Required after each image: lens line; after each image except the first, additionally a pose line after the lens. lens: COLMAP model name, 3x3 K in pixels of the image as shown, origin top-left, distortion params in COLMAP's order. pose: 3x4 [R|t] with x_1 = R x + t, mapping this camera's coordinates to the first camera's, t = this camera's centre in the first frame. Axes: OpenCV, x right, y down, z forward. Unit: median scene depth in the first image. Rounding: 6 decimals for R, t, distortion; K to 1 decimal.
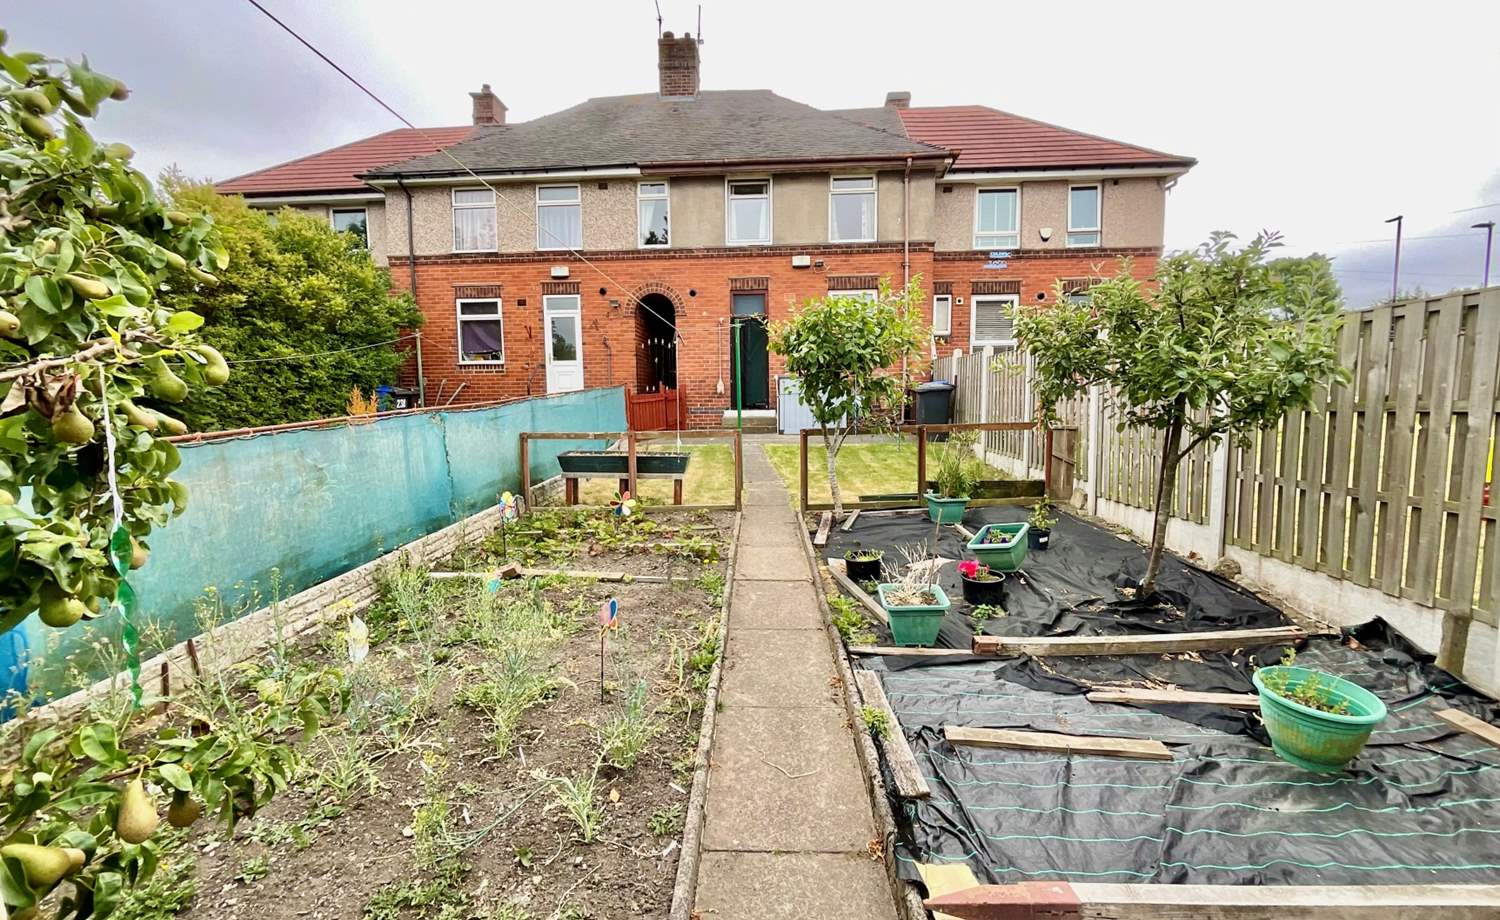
lens RADIAL K [[665.0, 0, 750.0], [0, 665.0, 460.0], [0, 0, 1]] dist [-0.013268, 0.007126]
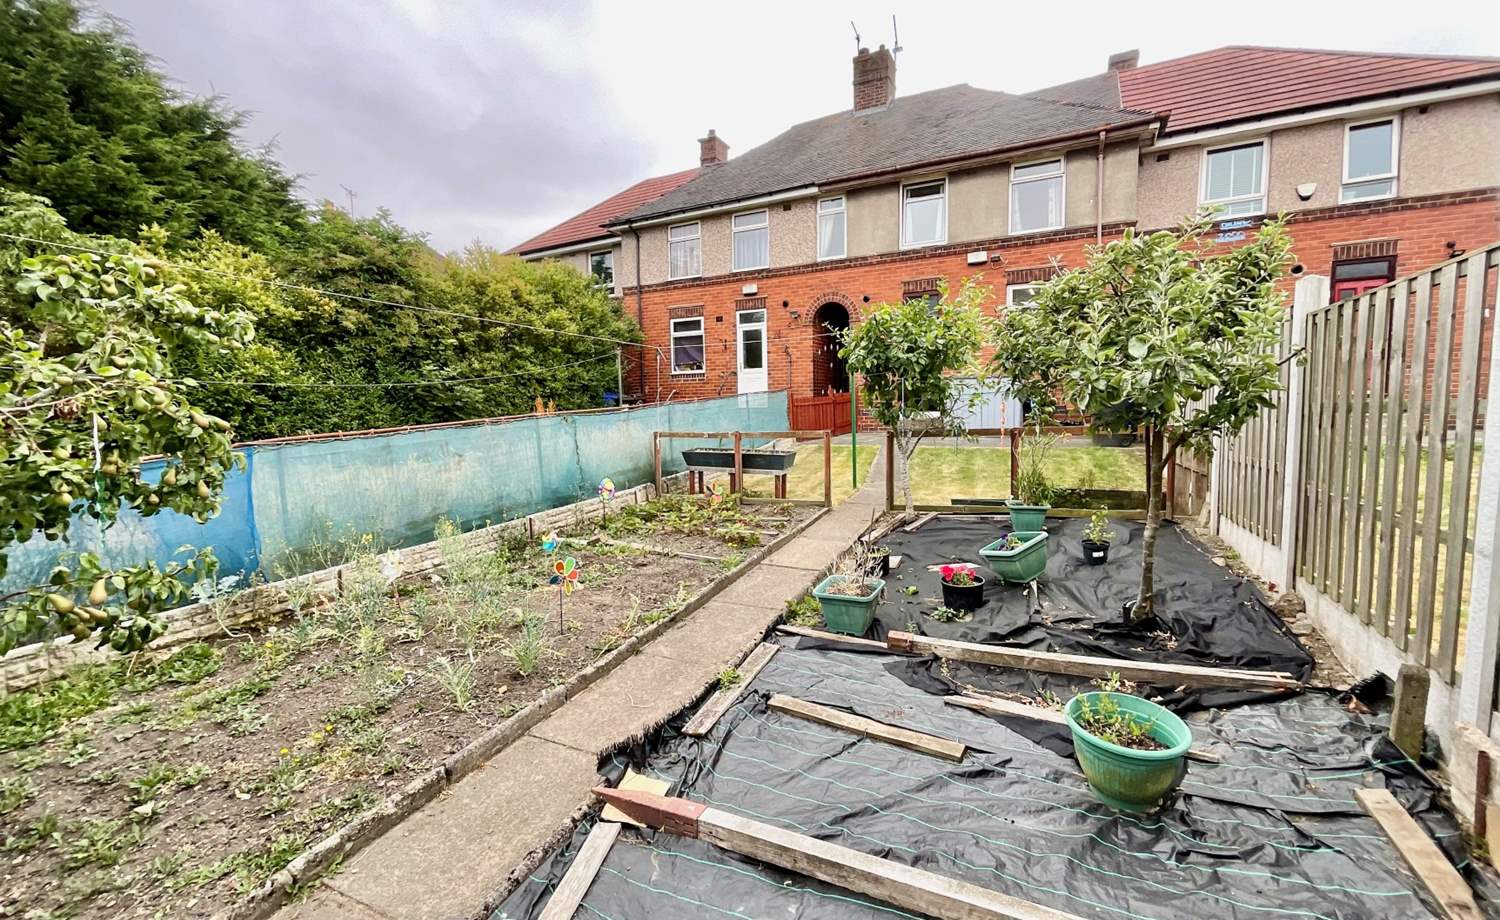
lens RADIAL K [[665.0, 0, 750.0], [0, 665.0, 460.0], [0, 0, 1]] dist [-0.013268, 0.007126]
pose [[0.904709, 0.026906, -0.425180, 0.198717], [-0.027892, 0.999603, 0.003907, 0.000243], [0.425116, 0.008324, 0.905101, -0.012064]]
